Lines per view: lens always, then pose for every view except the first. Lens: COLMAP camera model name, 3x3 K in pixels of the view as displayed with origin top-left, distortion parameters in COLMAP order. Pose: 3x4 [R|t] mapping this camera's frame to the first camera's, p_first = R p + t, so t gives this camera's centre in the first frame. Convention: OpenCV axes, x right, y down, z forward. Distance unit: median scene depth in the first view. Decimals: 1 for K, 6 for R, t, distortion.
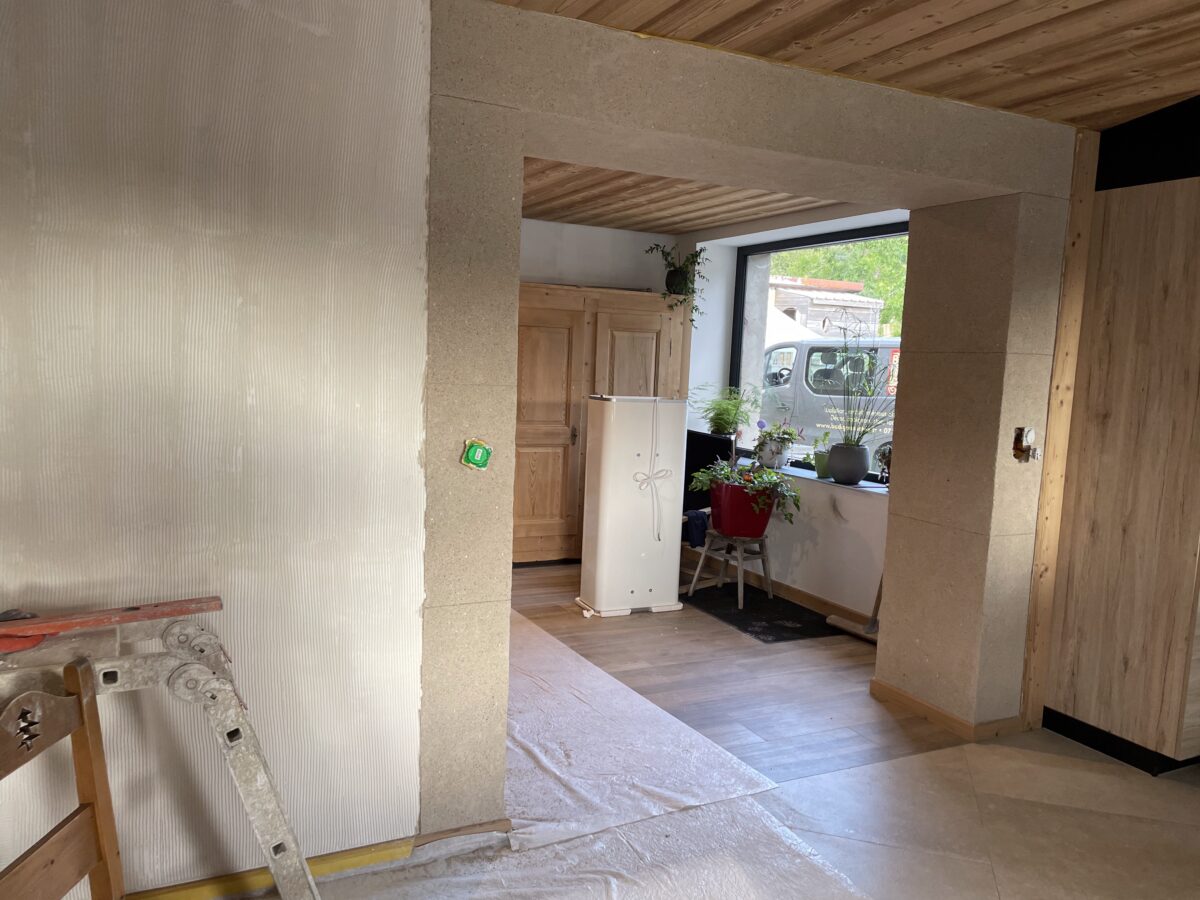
lens RADIAL K [[901.7, 0, 599.8], [0, 901.7, 451.2], [0, 0, 1]] dist [0.020832, -0.061000]
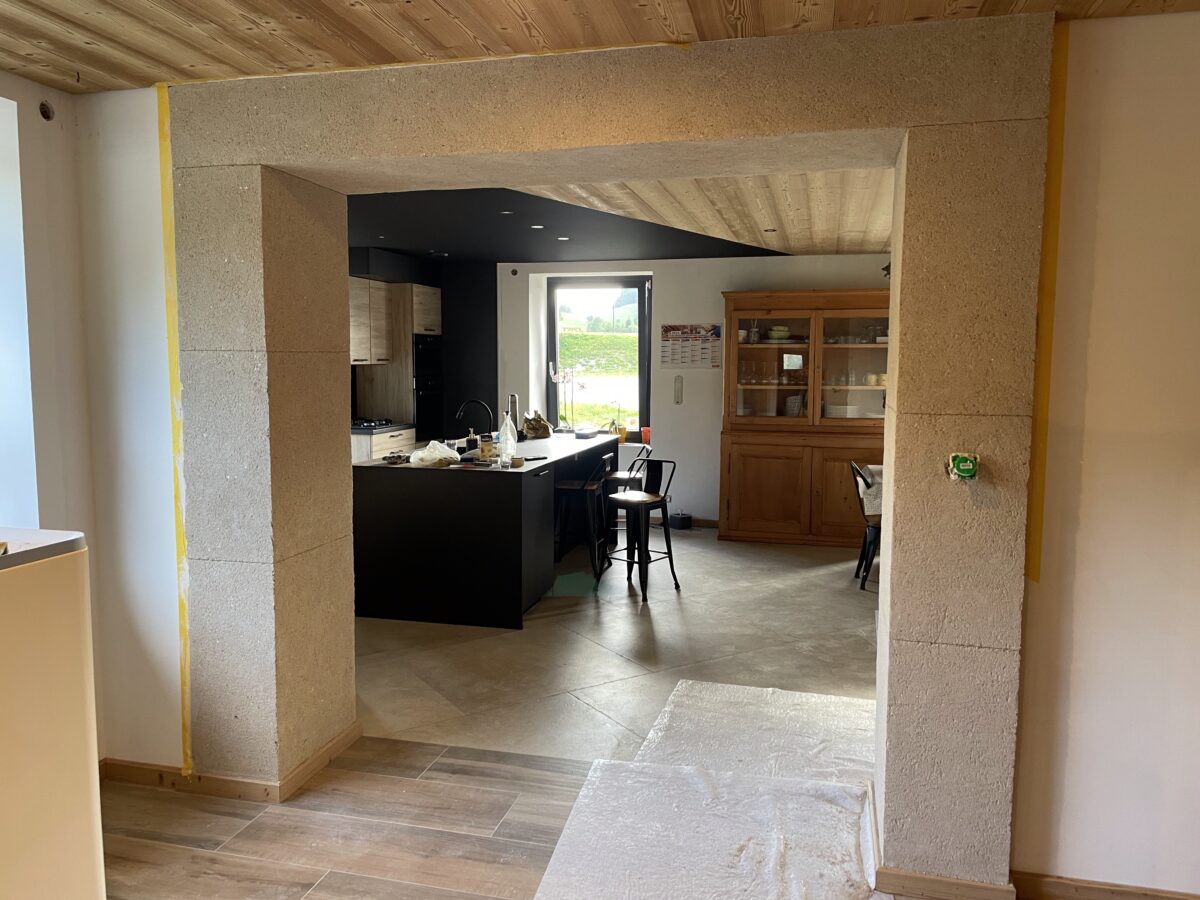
lens RADIAL K [[901.7, 0, 598.9], [0, 901.7, 450.3], [0, 0, 1]] dist [0.020832, -0.061000]
pose [[-0.757168, -0.106701, 0.644447, -0.447960], [0.045360, 0.975599, 0.214823, -0.214273], [-0.651643, 0.191889, -0.733853, 1.673251]]
